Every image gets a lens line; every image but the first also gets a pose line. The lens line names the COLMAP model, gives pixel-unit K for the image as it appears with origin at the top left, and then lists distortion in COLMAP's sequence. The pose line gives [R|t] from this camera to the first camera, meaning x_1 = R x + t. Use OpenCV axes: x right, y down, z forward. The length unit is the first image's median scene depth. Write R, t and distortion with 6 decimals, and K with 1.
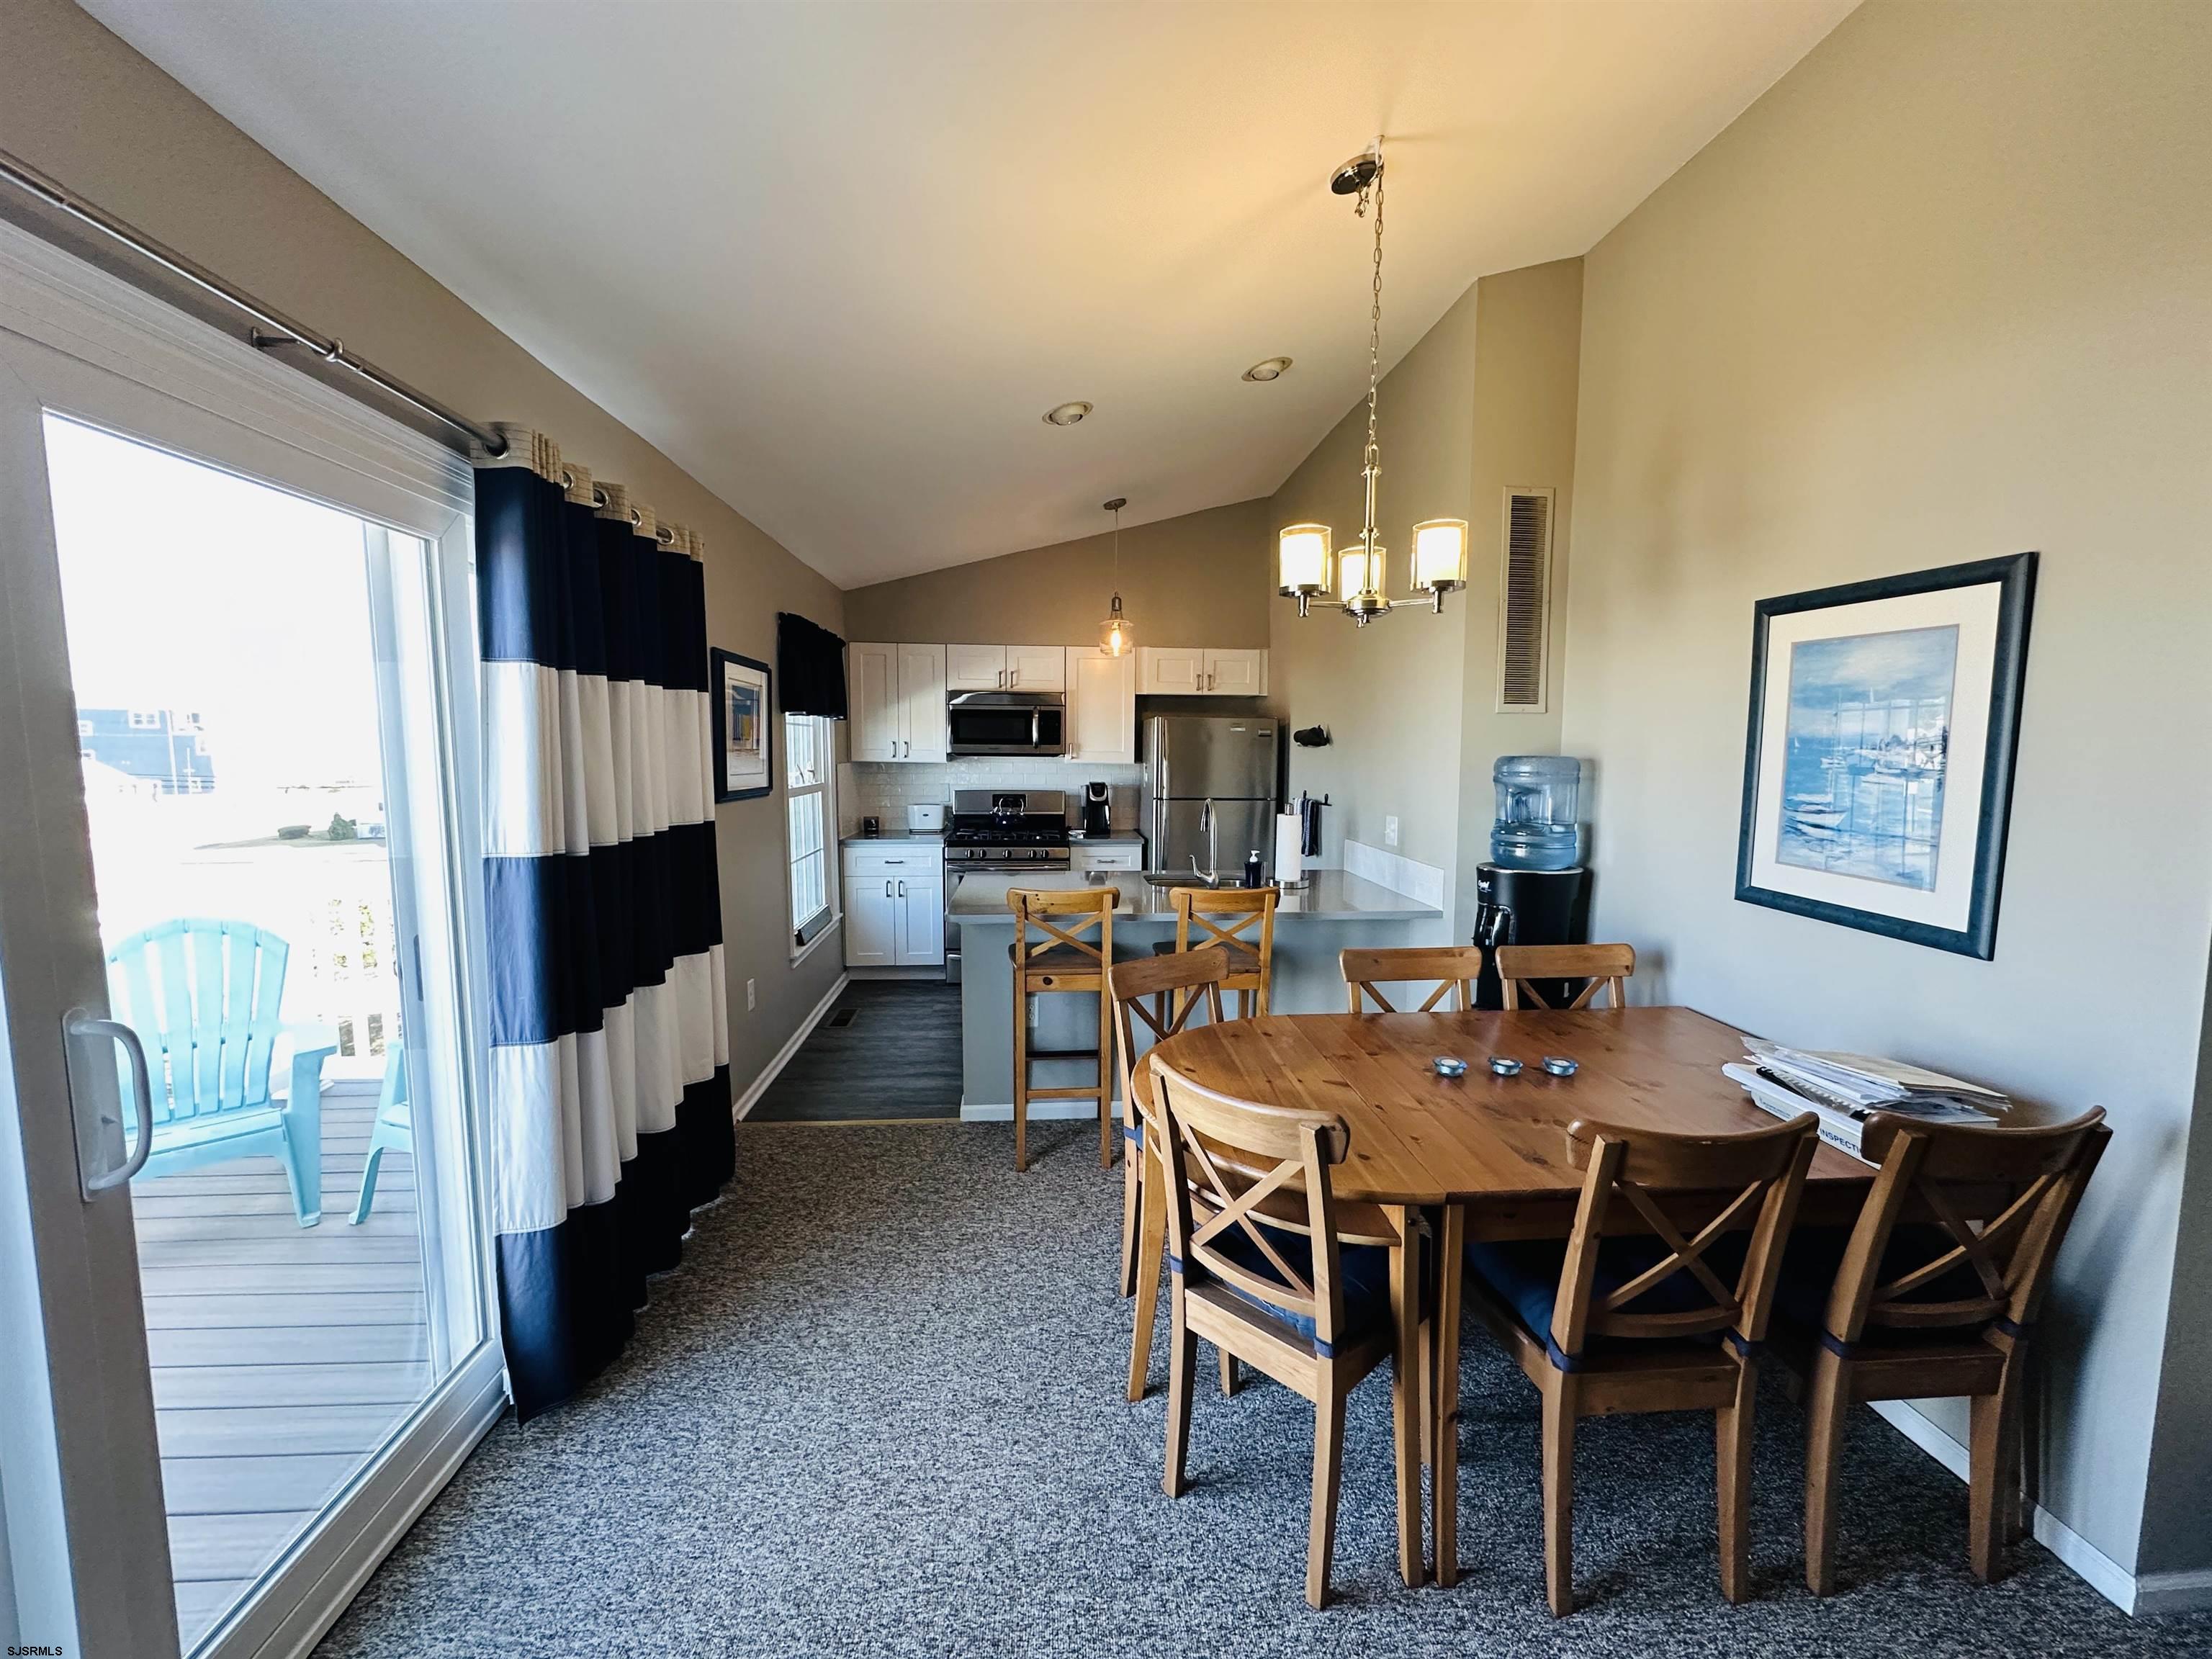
lens RADIAL K [[879.9, 0, 1106.7], [0, 879.9, 828.4], [0, 0, 1]] dist [-0.003365, 0.000544]
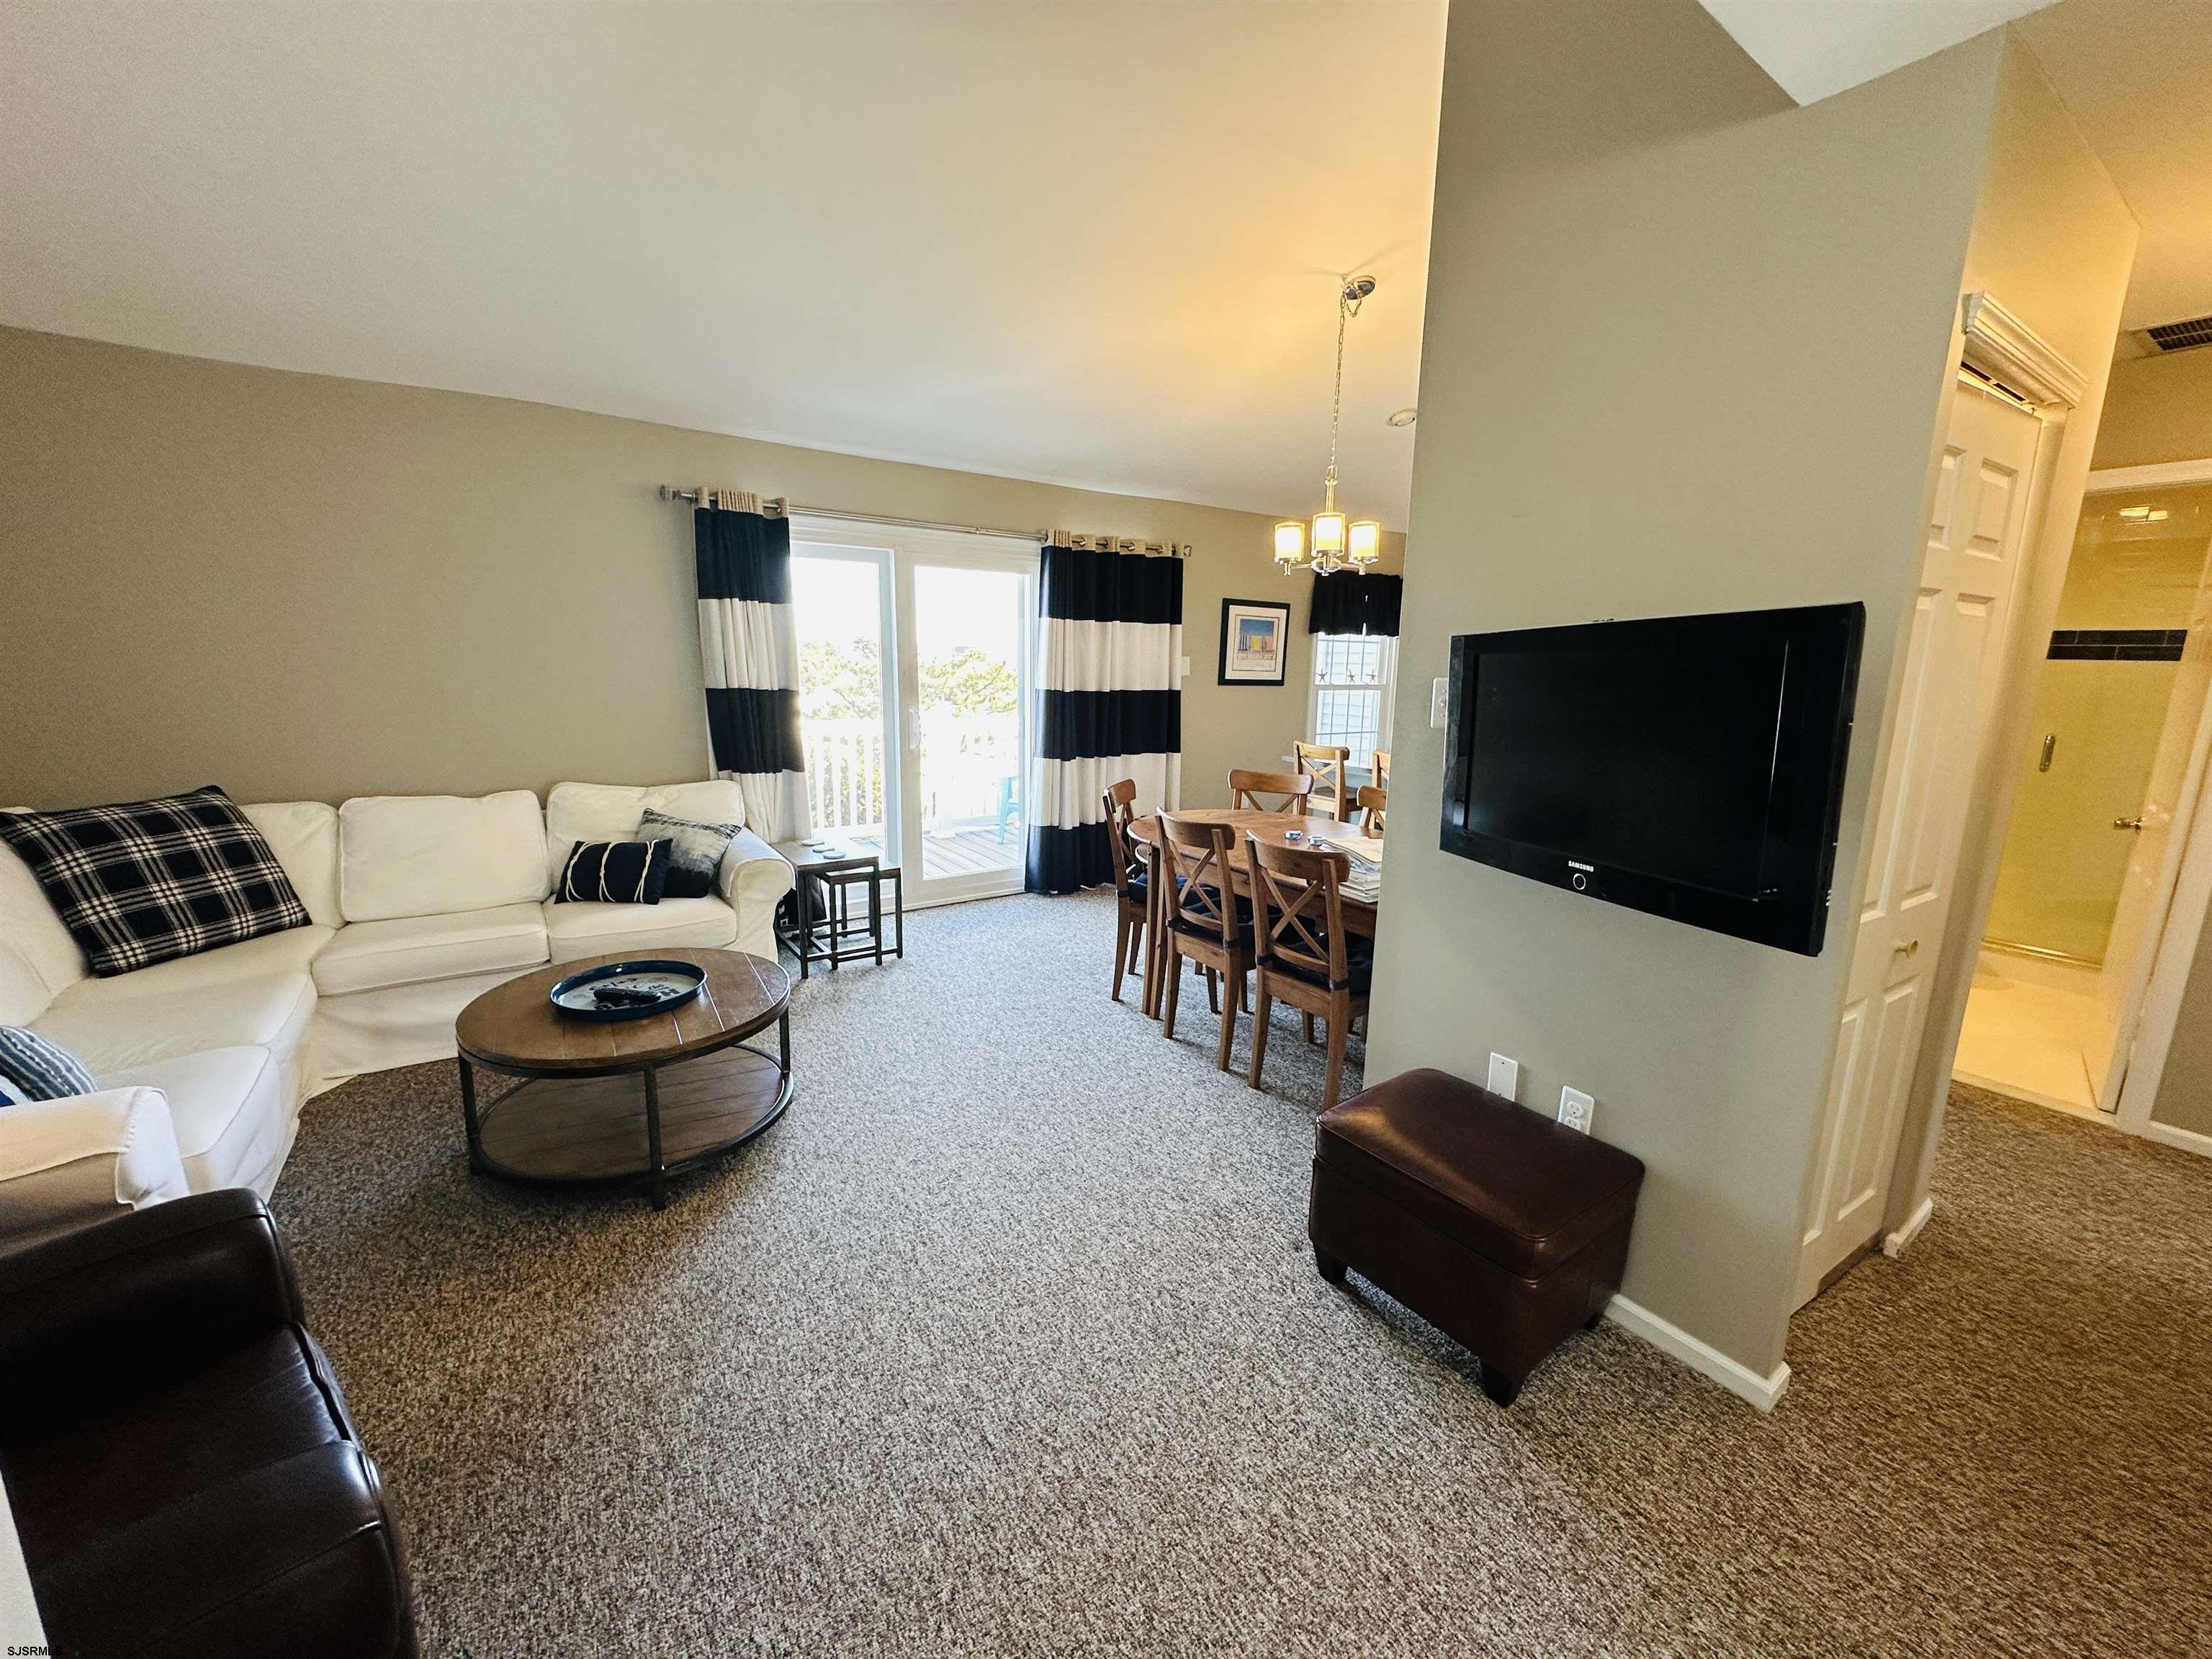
lens RADIAL K [[879.9, 0, 1107.6], [0, 879.9, 828.8], [0, 0, 1]] dist [-0.003365, 0.000544]
pose [[0.503387, 0.172862, -0.846594, 0.948410], [-0.098700, 0.984875, 0.142409, 0.026183], [0.858405, 0.011872, 0.512834, -0.121281]]
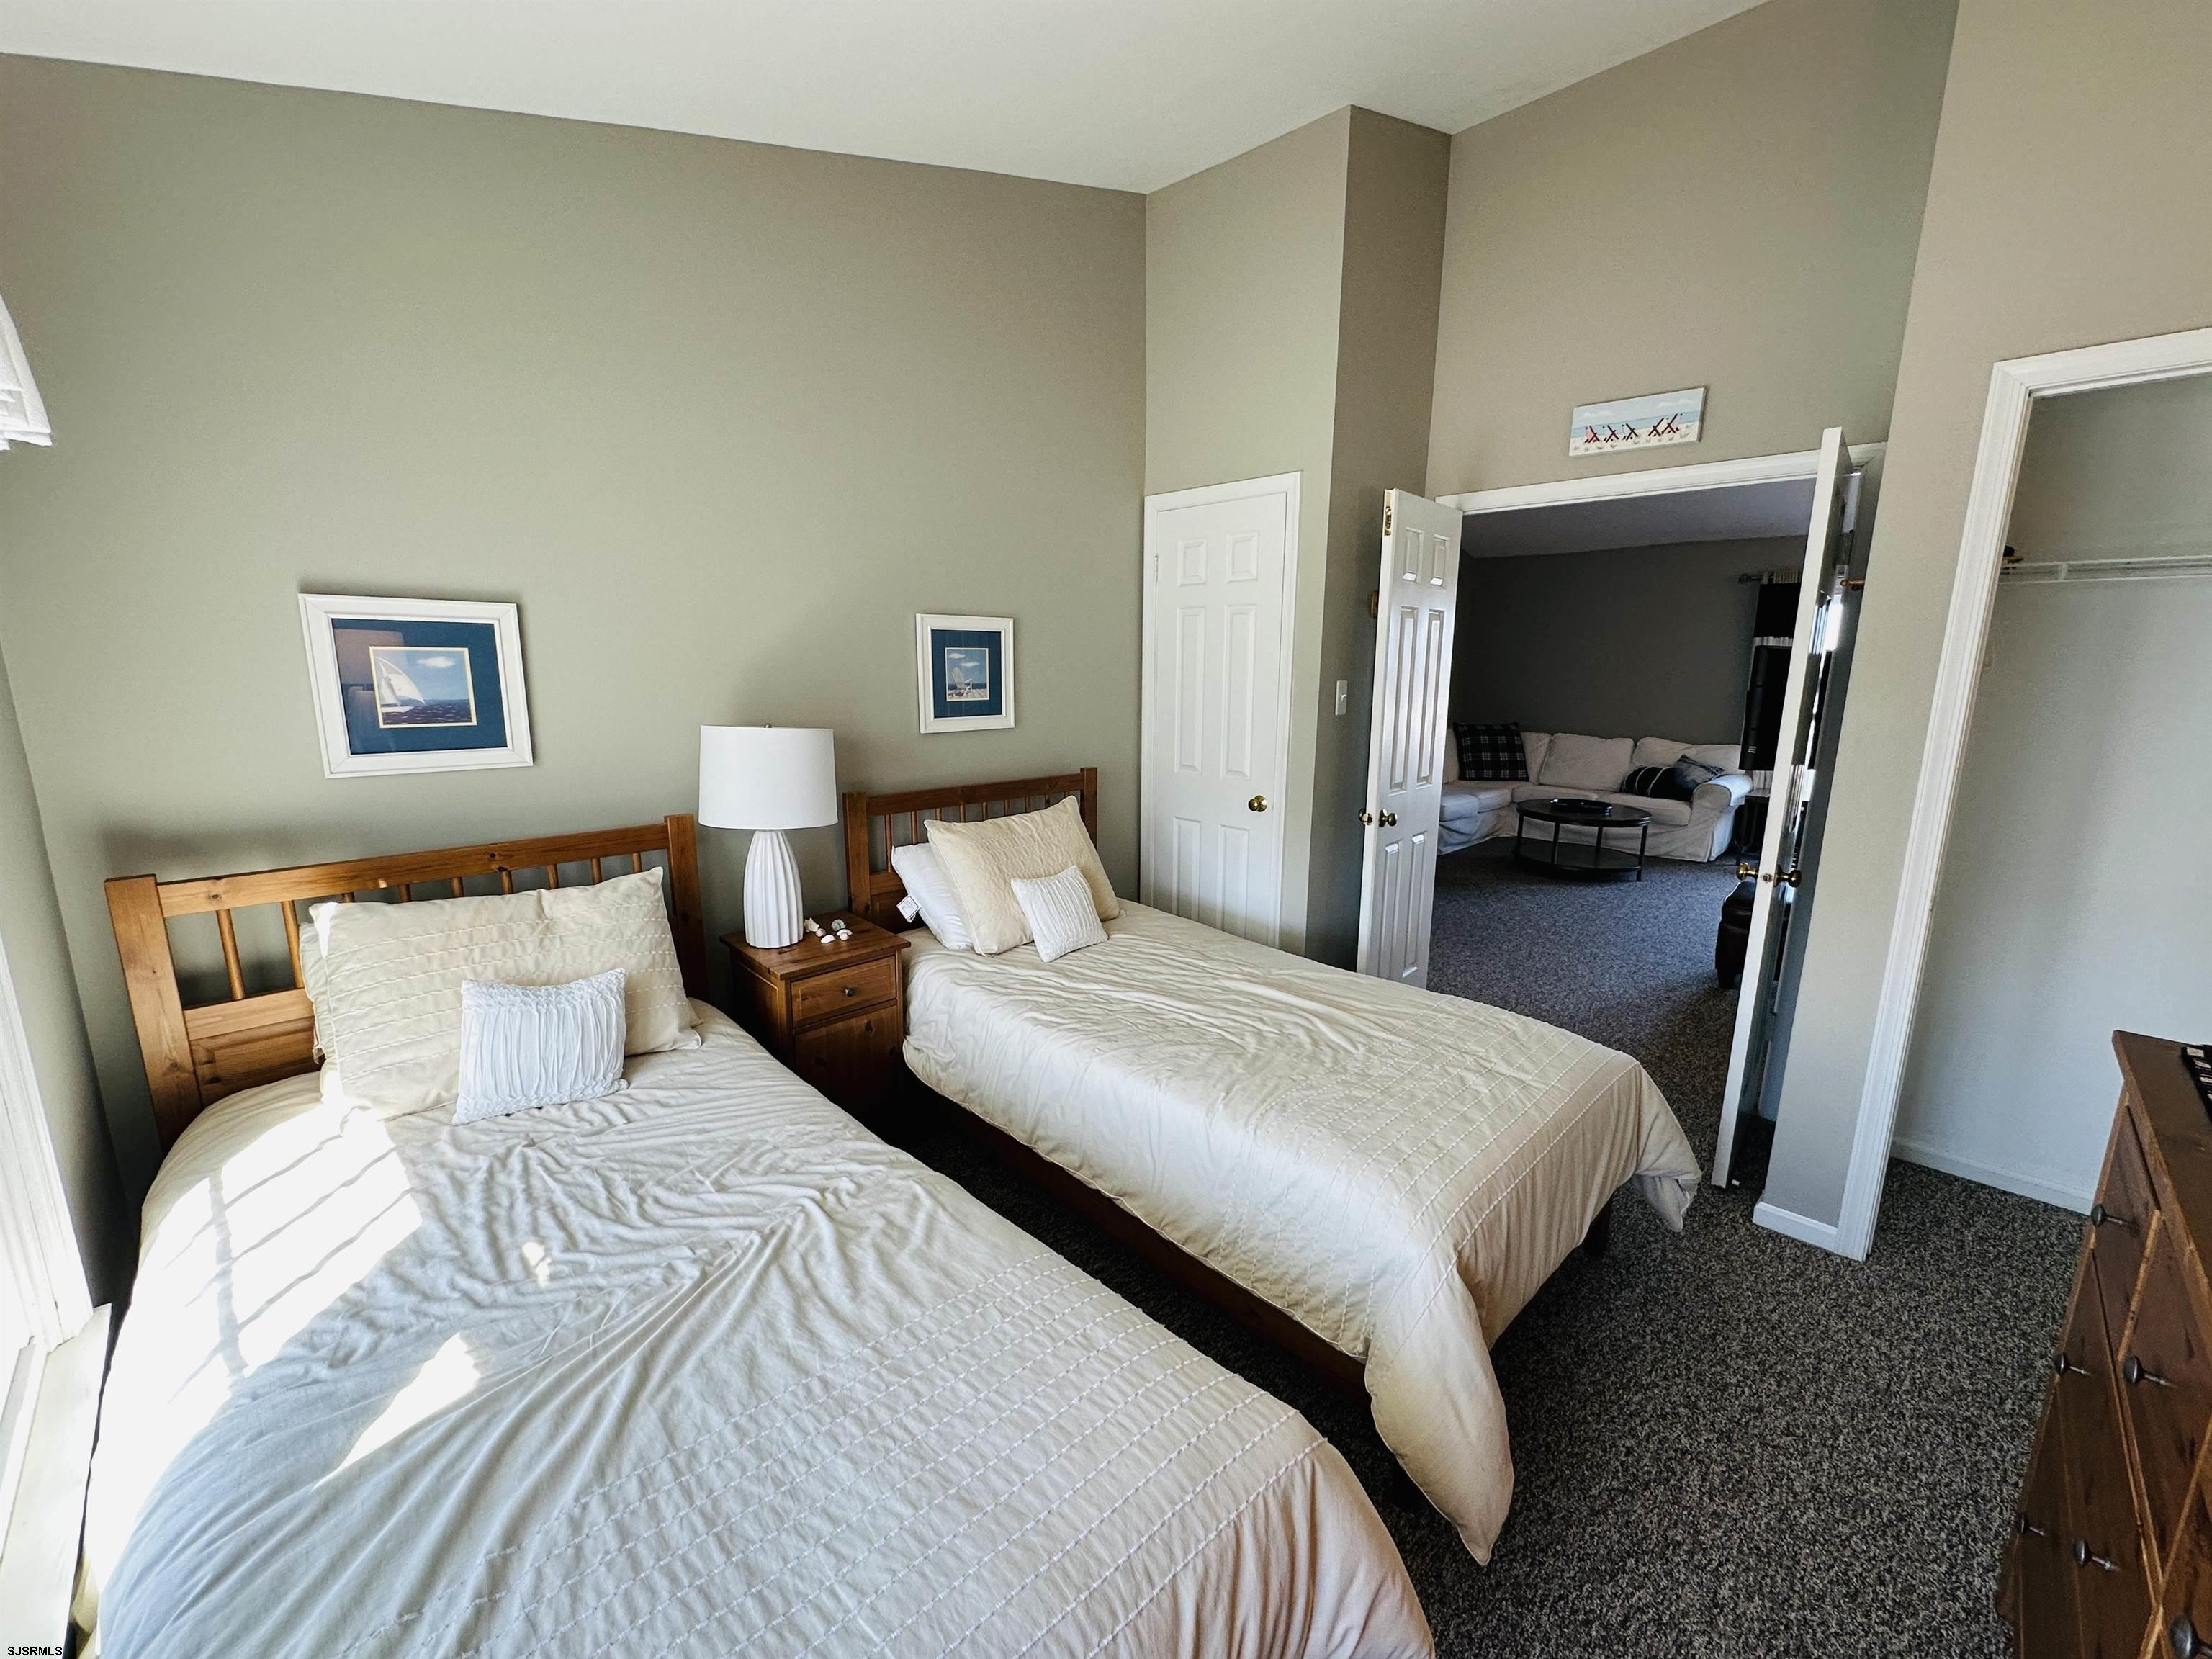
lens RADIAL K [[879.9, 0, 1104.2], [0, 879.9, 829.0], [0, 0, 1]] dist [-0.003365, 0.000544]
pose [[-0.764691, 0.113687, -0.634289, 1.996963], [-0.068274, 0.964480, 0.255179, -0.040832], [0.640770, 0.238439, -0.729768, 0.585033]]
